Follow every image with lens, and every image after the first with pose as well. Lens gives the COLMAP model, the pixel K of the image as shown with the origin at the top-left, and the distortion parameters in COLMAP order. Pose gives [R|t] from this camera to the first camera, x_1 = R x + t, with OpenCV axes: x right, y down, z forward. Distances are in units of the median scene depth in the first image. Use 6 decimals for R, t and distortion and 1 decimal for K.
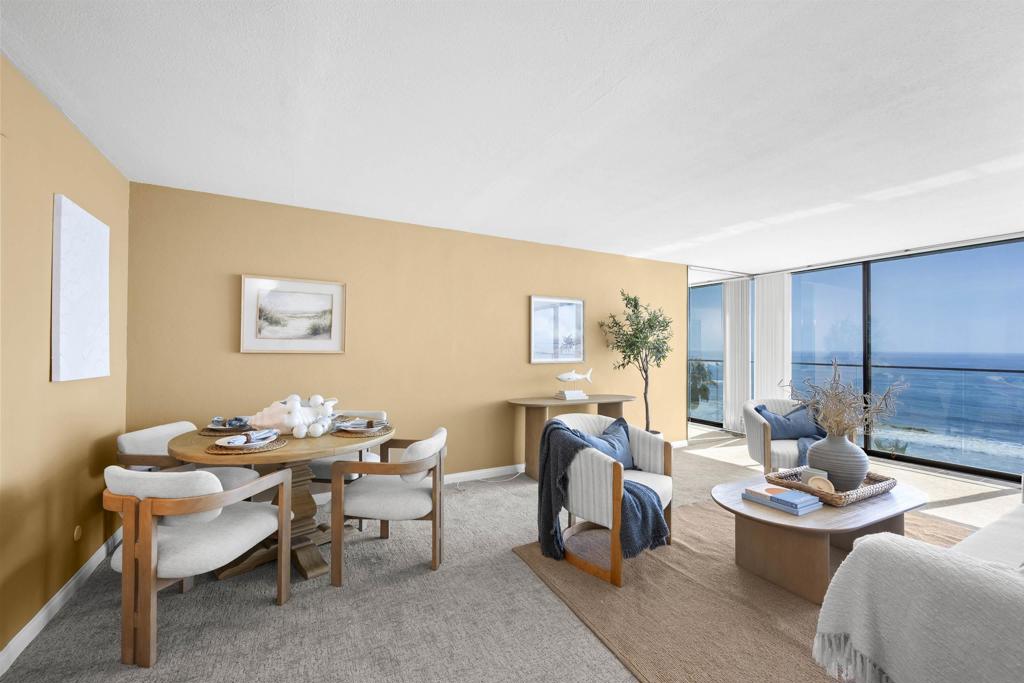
lens RADIAL K [[415.5, 0, 512.0], [0, 415.5, 341.5], [0, 0, 1]] dist [-0.002064, -0.000128]
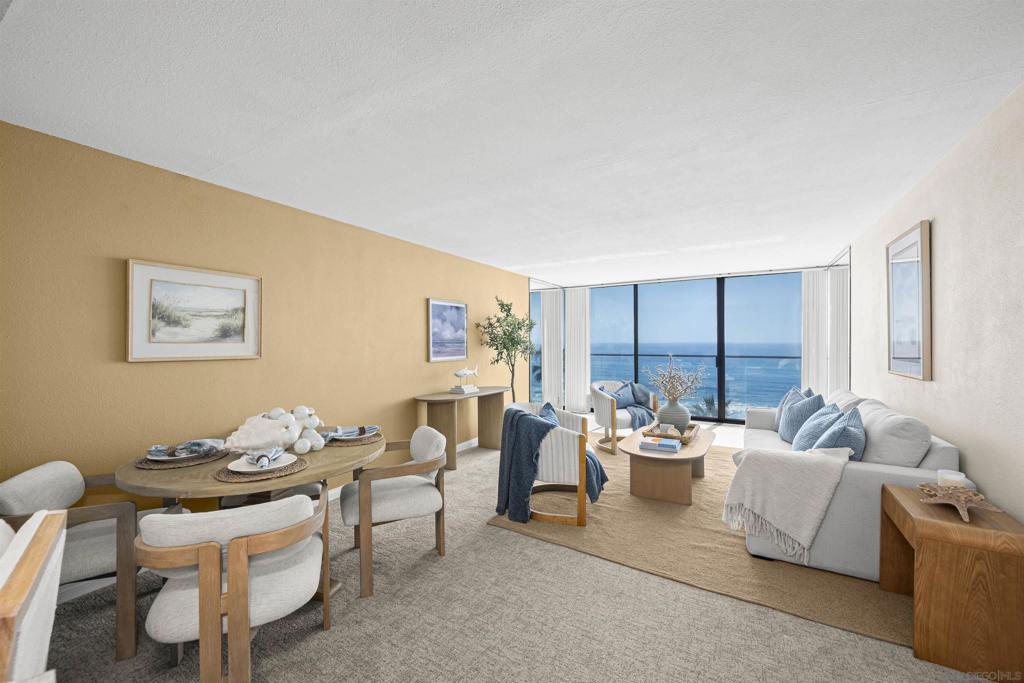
lens RADIAL K [[405.6, 0, 510.6], [0, 405.6, 345.2], [0, 0, 1]] dist [0.000623, -0.000080]
pose [[0.855271, -0.014189, 0.517987, -0.411926], [0.002866, 0.999739, 0.022653, -0.017522], [-0.518174, -0.017890, 0.855088, 0.005674]]
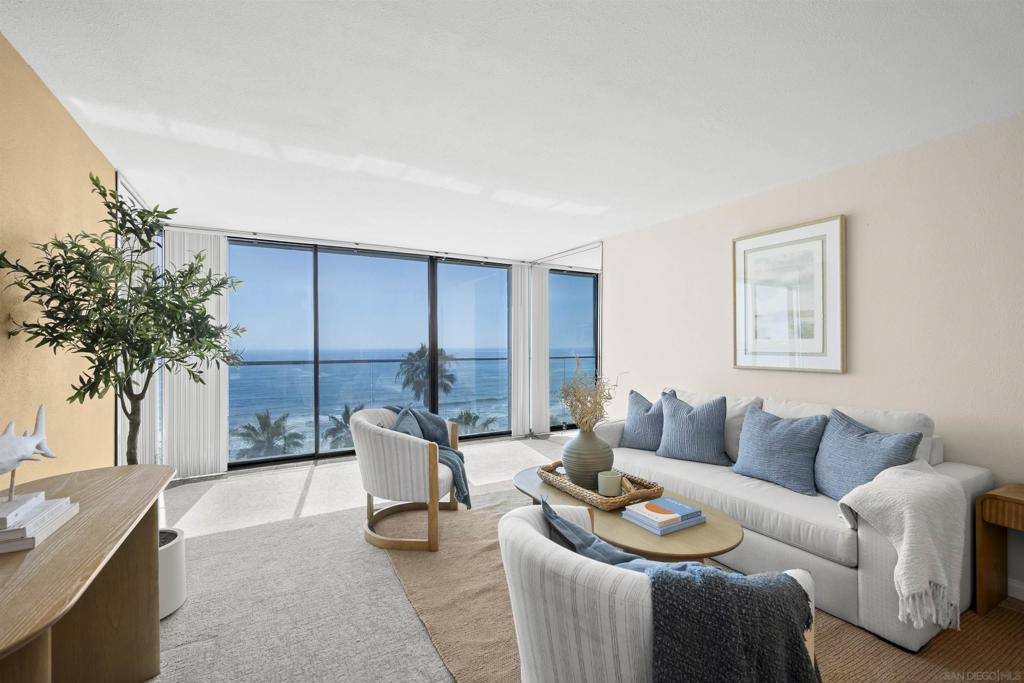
lens RADIAL K [[441.8, 0, 513.1], [0, 441.8, 346.8], [0, 0, 1]] dist [-0.002338, -0.000237]
pose [[-0.020933, -0.009113, 0.999739, -0.171457], [-0.013069, 0.999876, 0.008840, 0.019246], [-0.999695, -0.012881, -0.021050, 0.911454]]
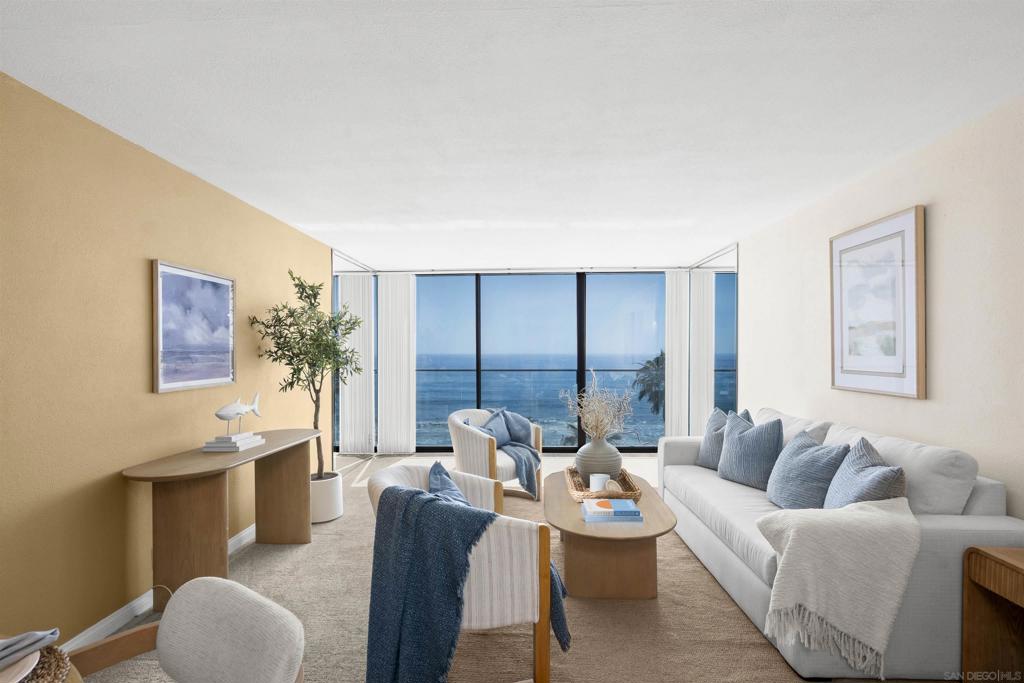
lens RADIAL K [[496.9, 0, 509.2], [0, 496.9, 356.0], [0, 0, 1]] dist [-0.002063, -0.000086]
pose [[0.509264, -0.014737, 0.860484, -0.337689], [-0.006701, 0.999755, 0.021088, -0.010560], [-0.860584, -0.016506, 0.509041, 0.416645]]
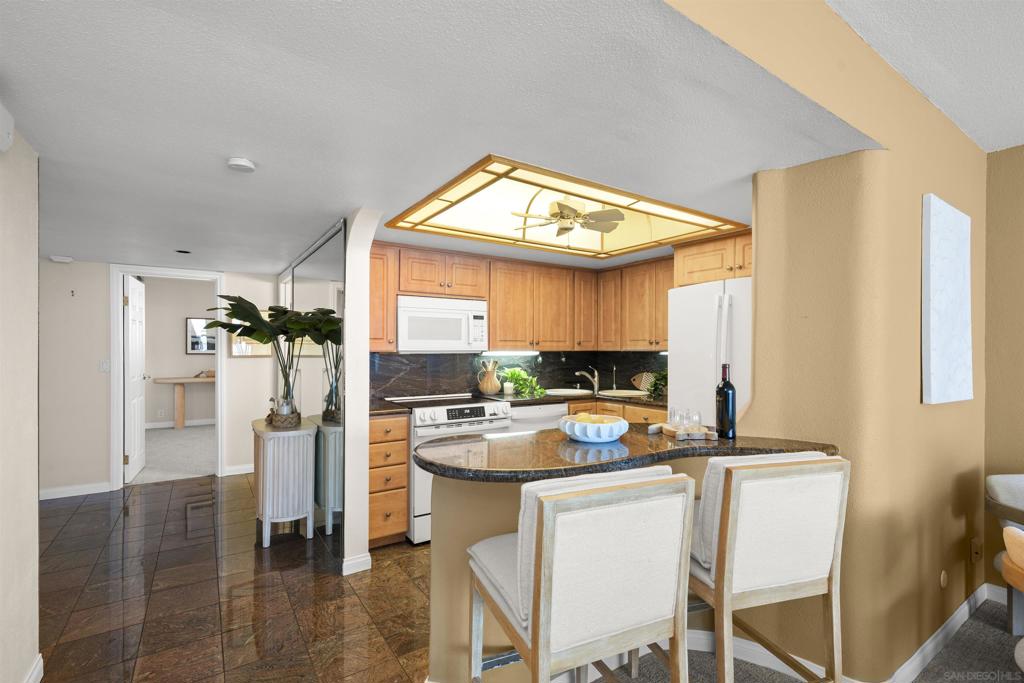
lens RADIAL K [[462.2, 0, 511.7], [0, 462.2, 348.3], [0, 0, 1]] dist [-0.000453, -0.000011]
pose [[0.098183, -0.007735, -0.995138, -0.113524], [0.010607, 0.999921, -0.006725, -0.015076], [0.995112, -0.009895, 0.098258, 0.006953]]
